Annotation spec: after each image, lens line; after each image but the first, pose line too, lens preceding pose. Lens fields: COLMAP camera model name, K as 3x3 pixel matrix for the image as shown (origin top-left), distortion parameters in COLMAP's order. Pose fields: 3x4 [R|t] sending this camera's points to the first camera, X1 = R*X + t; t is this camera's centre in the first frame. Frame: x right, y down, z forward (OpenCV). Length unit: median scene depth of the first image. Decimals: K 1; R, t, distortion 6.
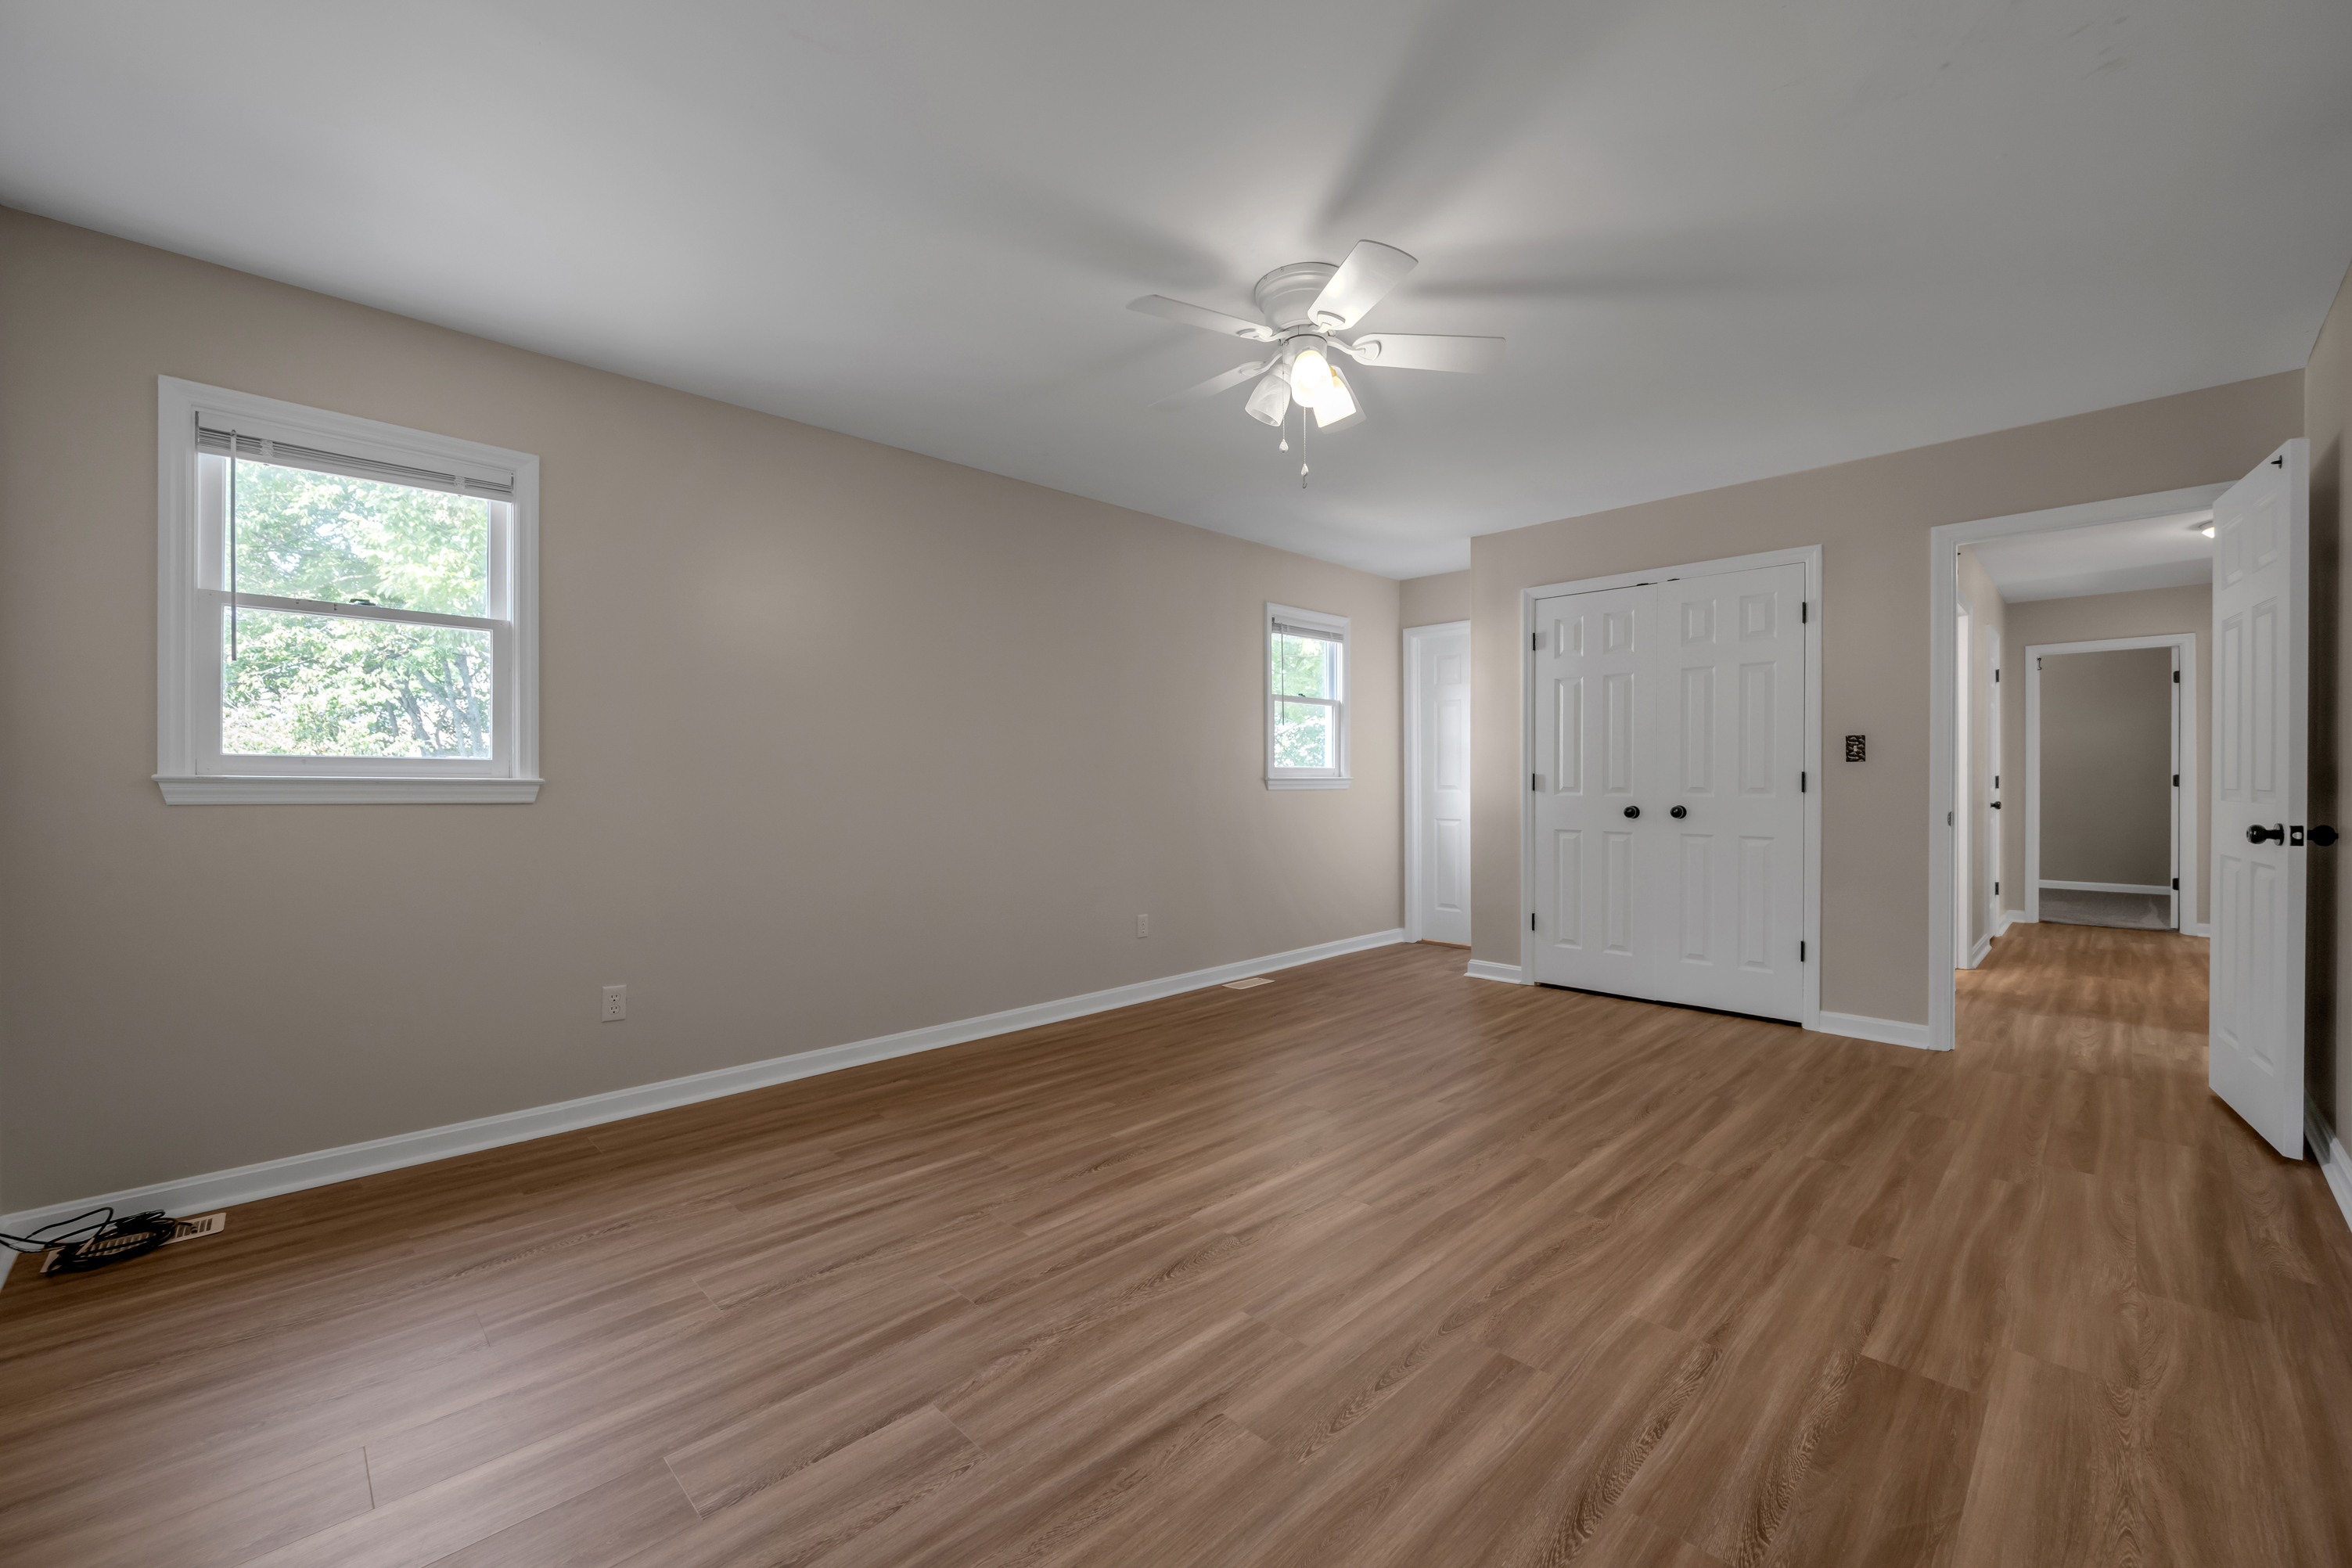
lens RADIAL K [[956.5, 0, 1176.0], [0, 956.5, 784.0], [0, 0, 1]] dist [-0.009044, 0.000387]
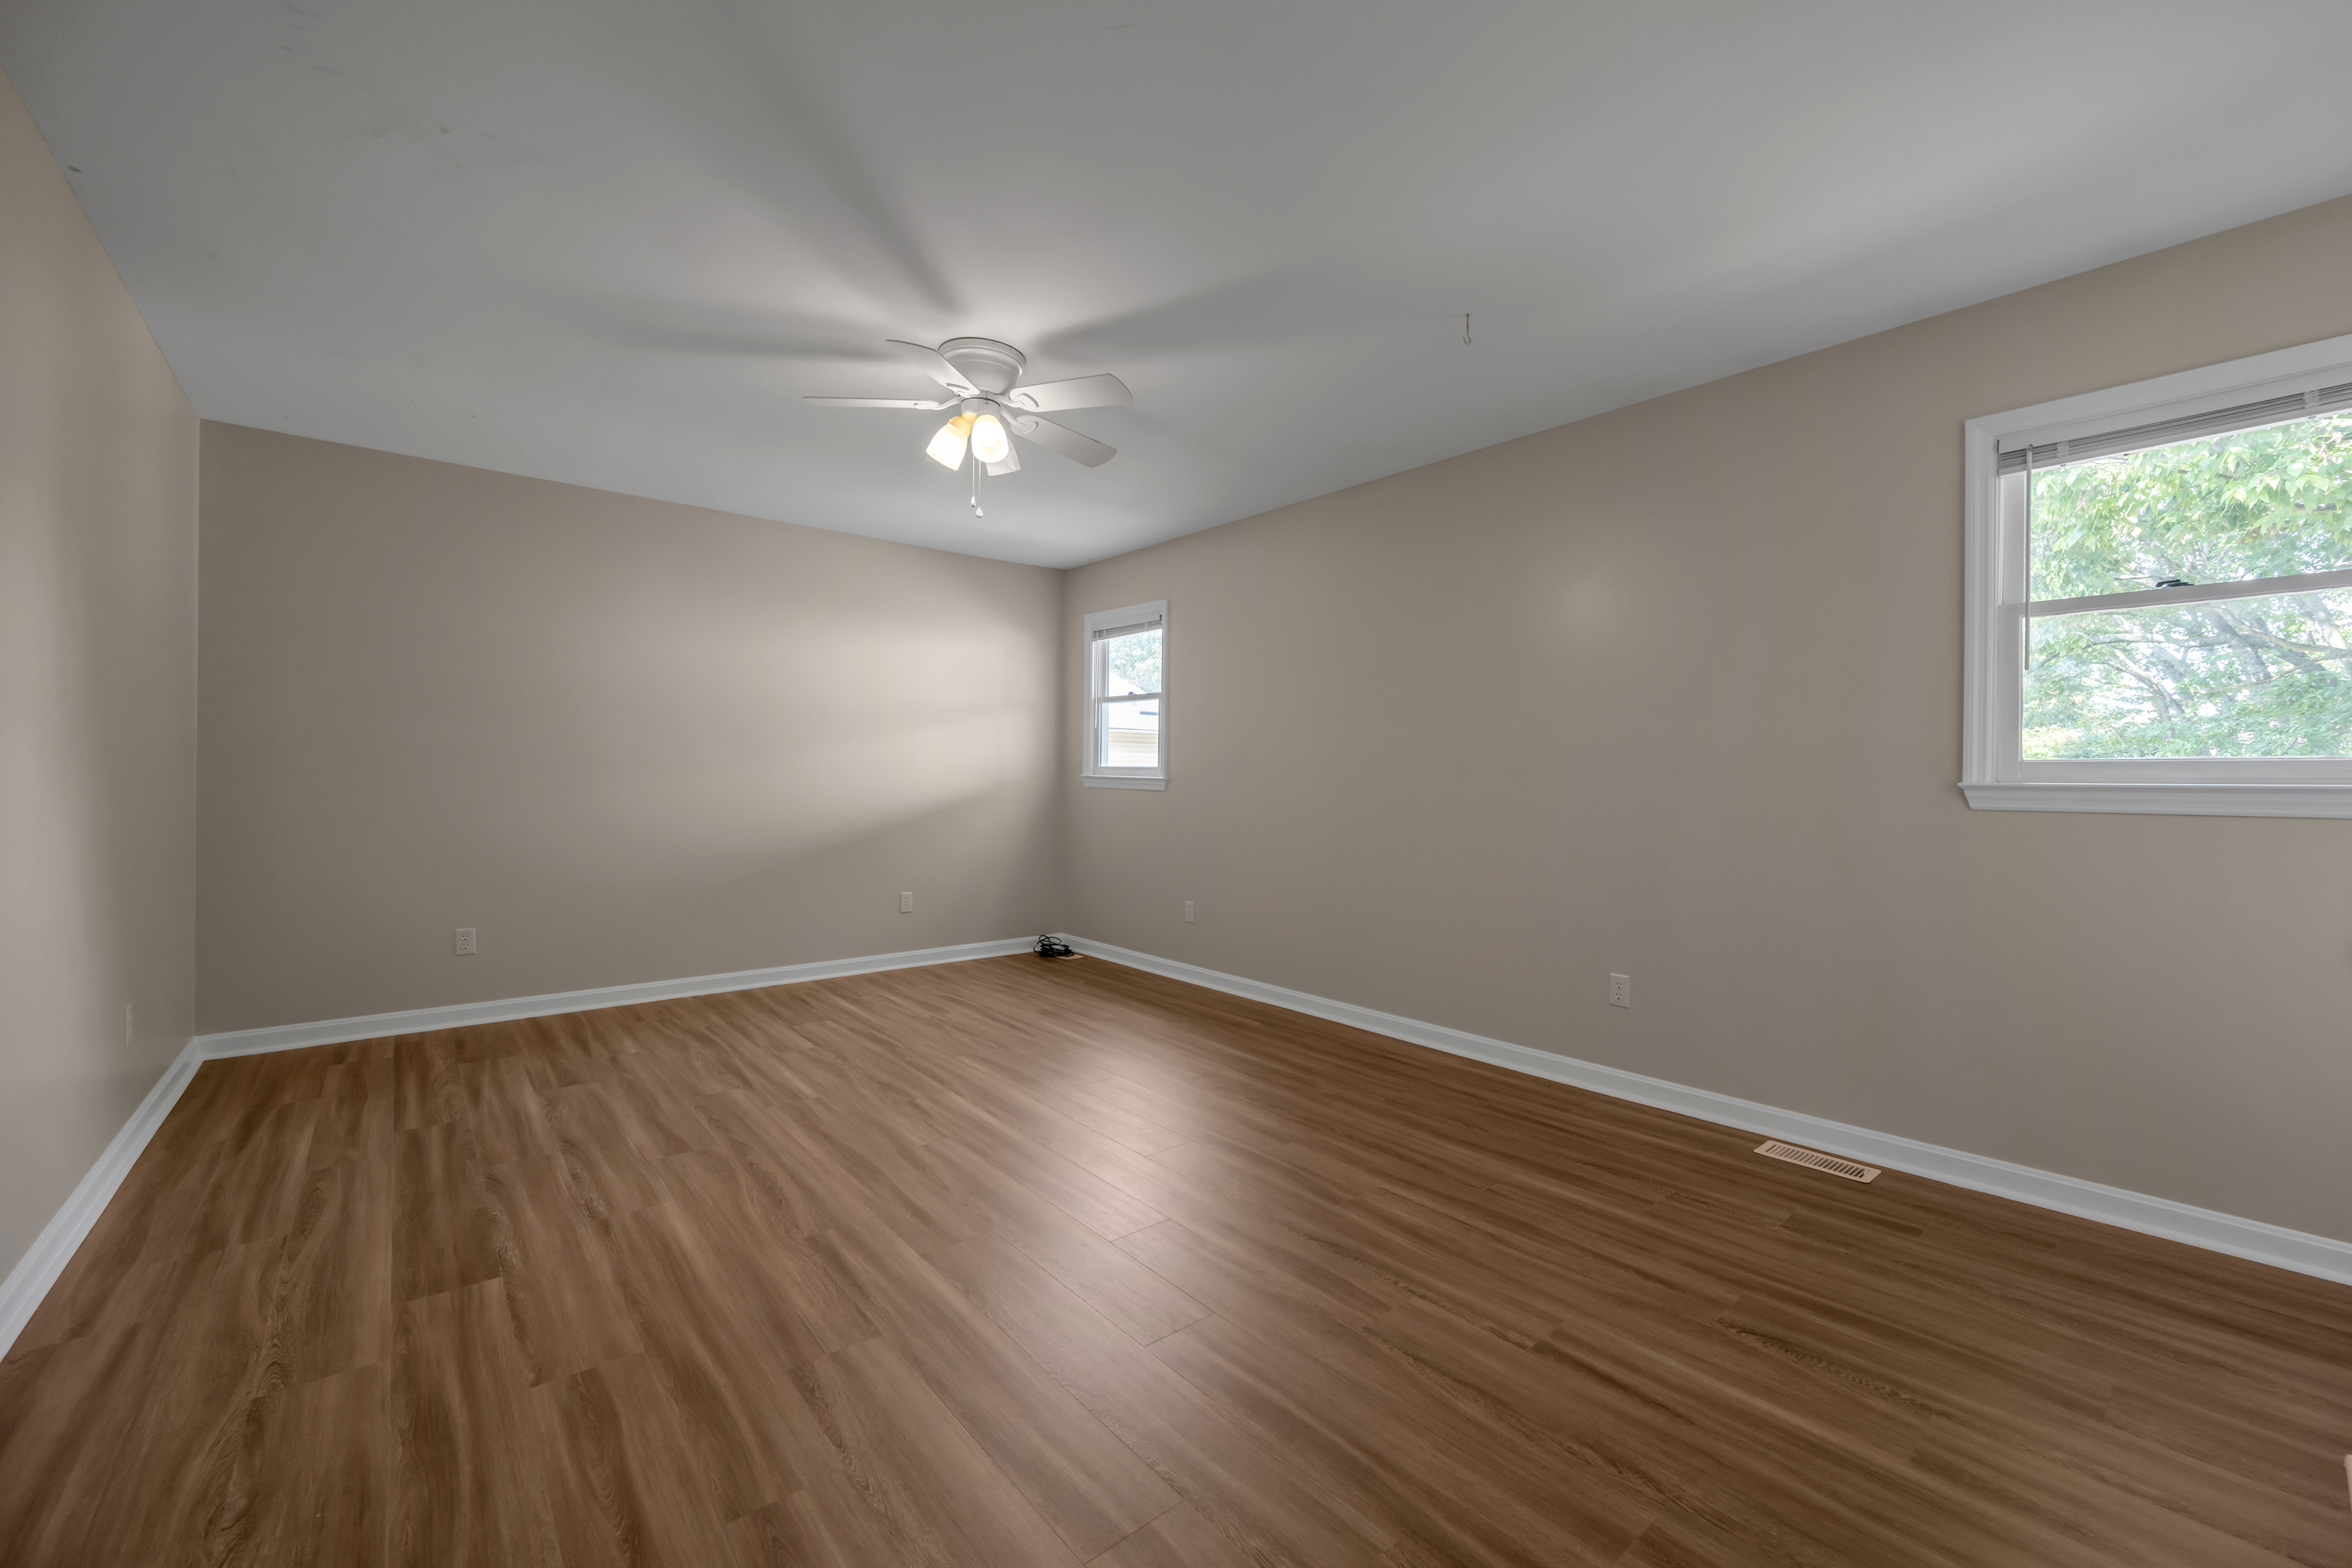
lens RADIAL K [[959.9, 0, 1163.7], [0, 959.9, 747.5], [0, 0, 1]] dist [-0.000822, -0.000273]
pose [[-0.108570, -0.026529, -0.993735, 1.435593], [-0.010688, 0.999617, -0.025518, -0.010085], [0.994031, 0.007851, -0.108812, 1.526418]]
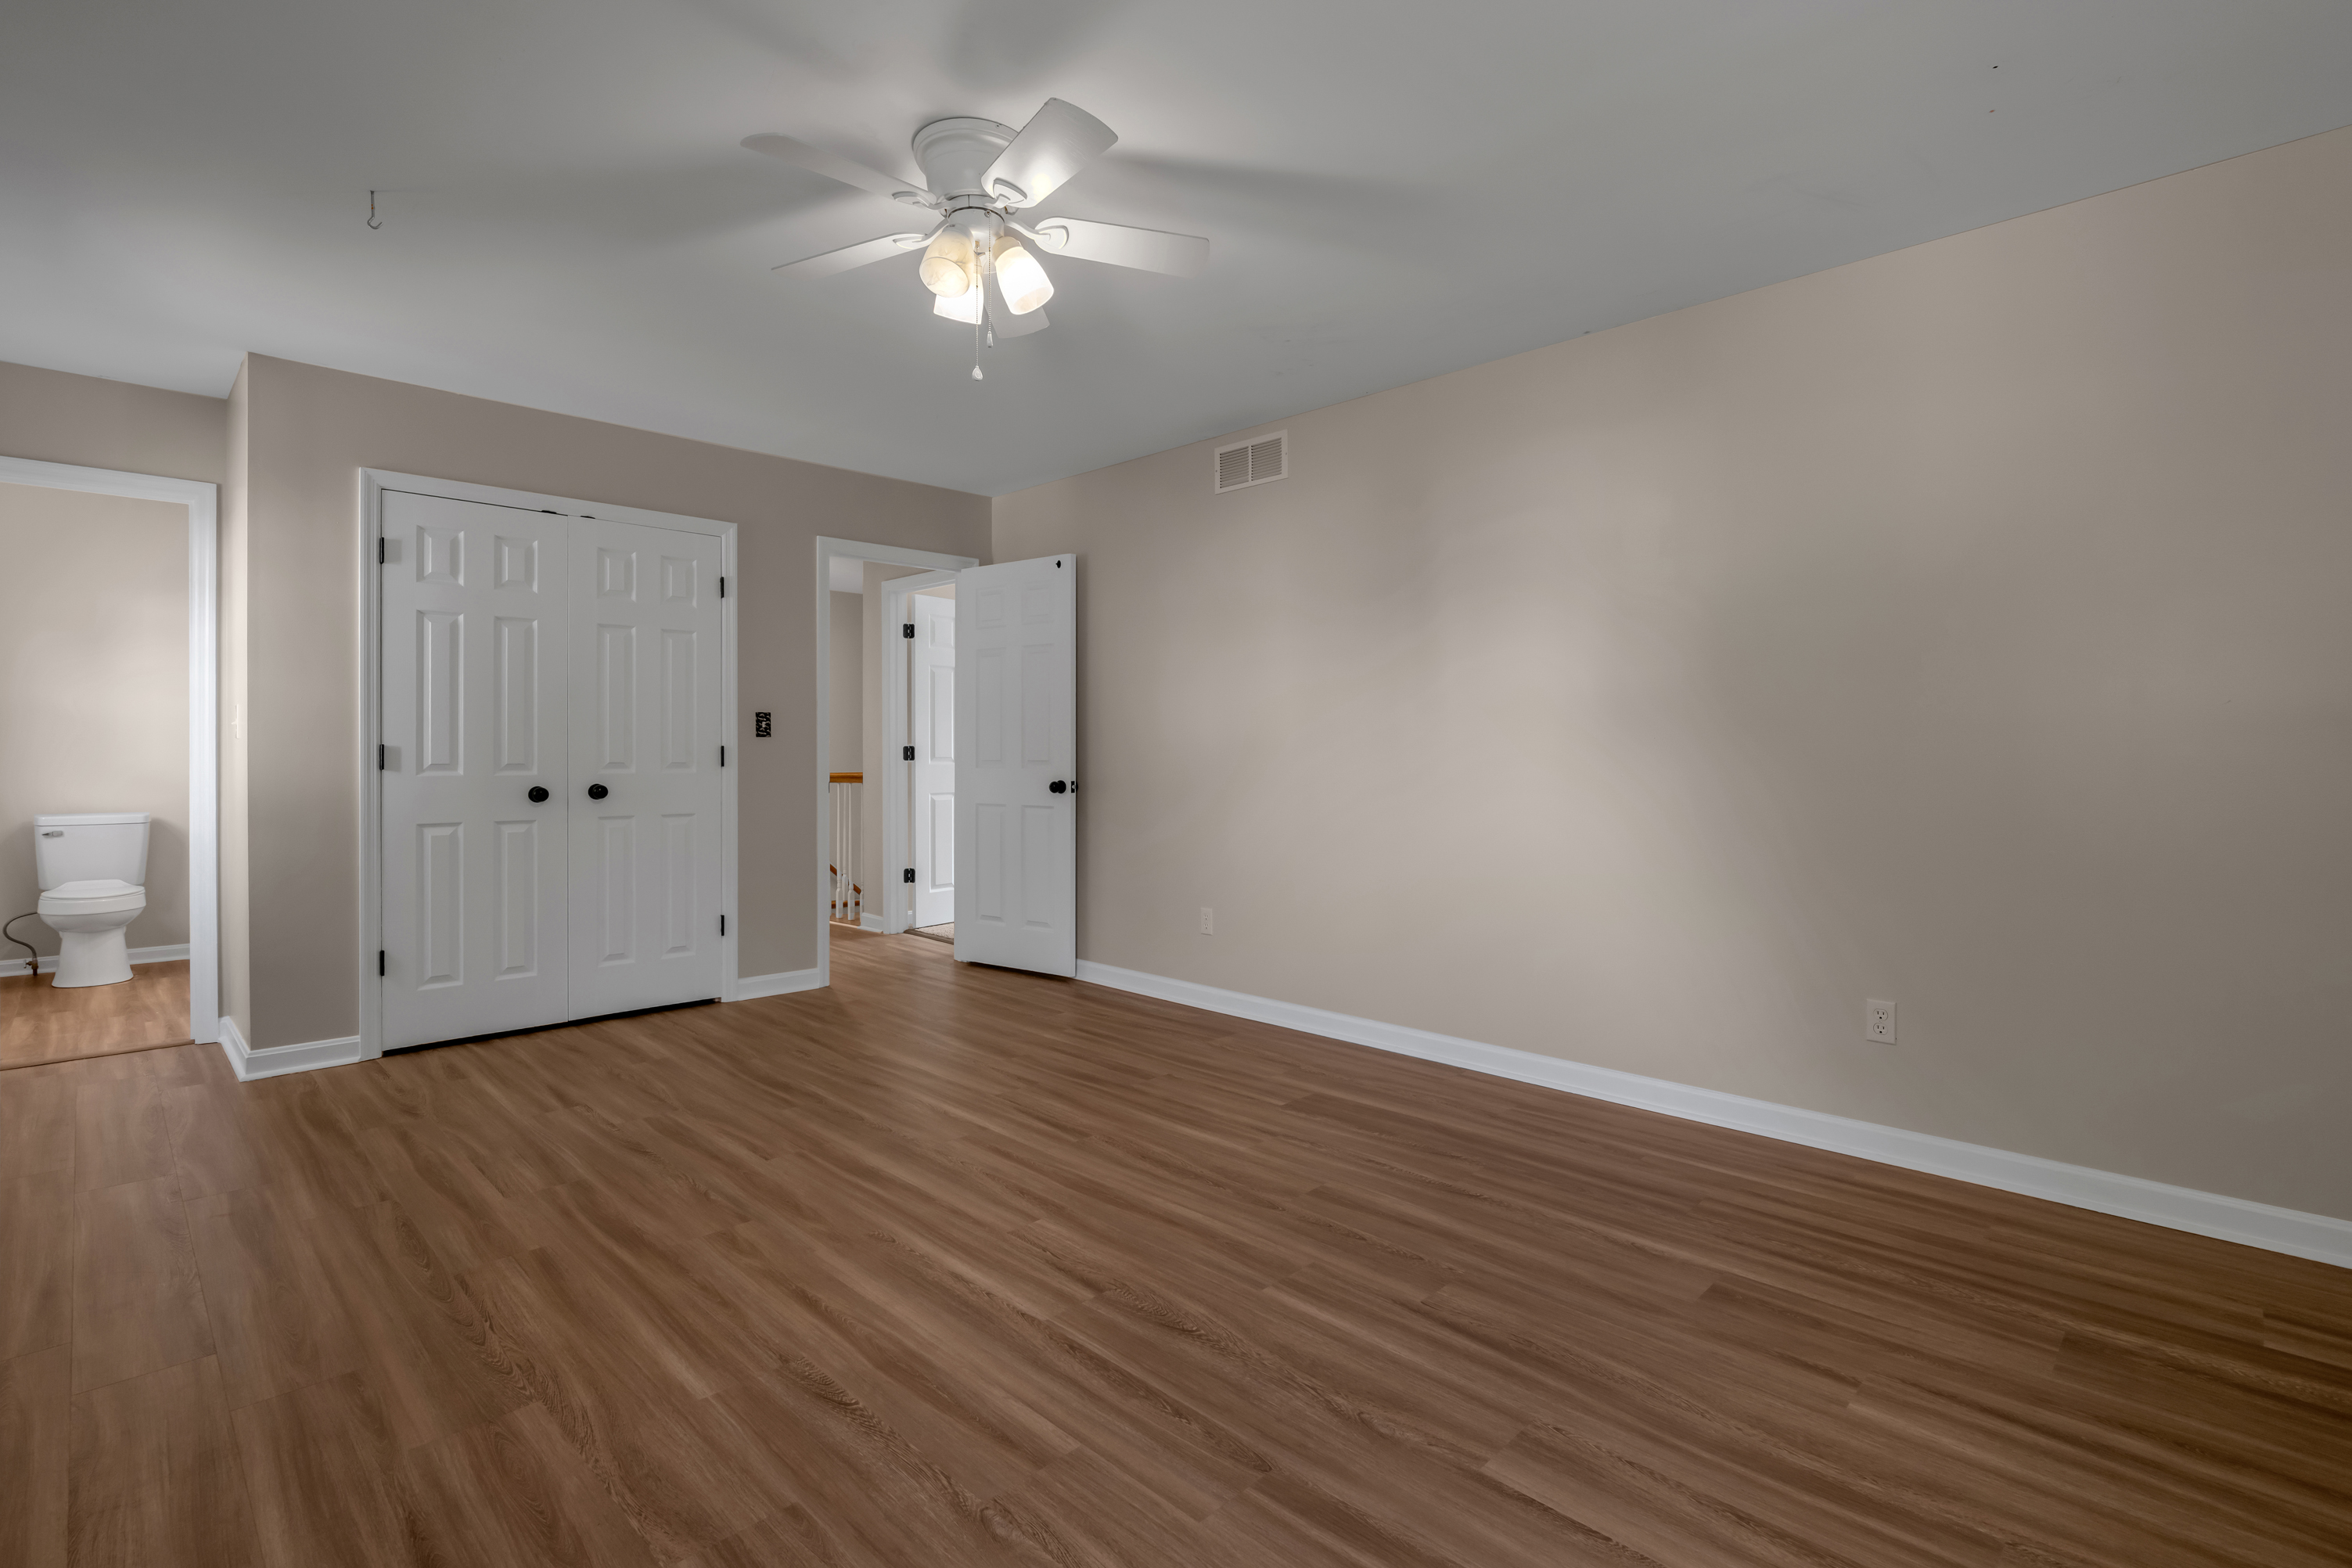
lens RADIAL K [[1084.1, 0, 1230.1], [0, 1084.1, 756.6], [0, 0, 1]] dist [-0.004621, -0.000478]
pose [[-0.044937, -0.001009, 0.998989, -0.907098], [0.004230, 0.999990, 0.001201, -0.001292], [-0.998981, 0.004280, -0.044932, 0.934401]]
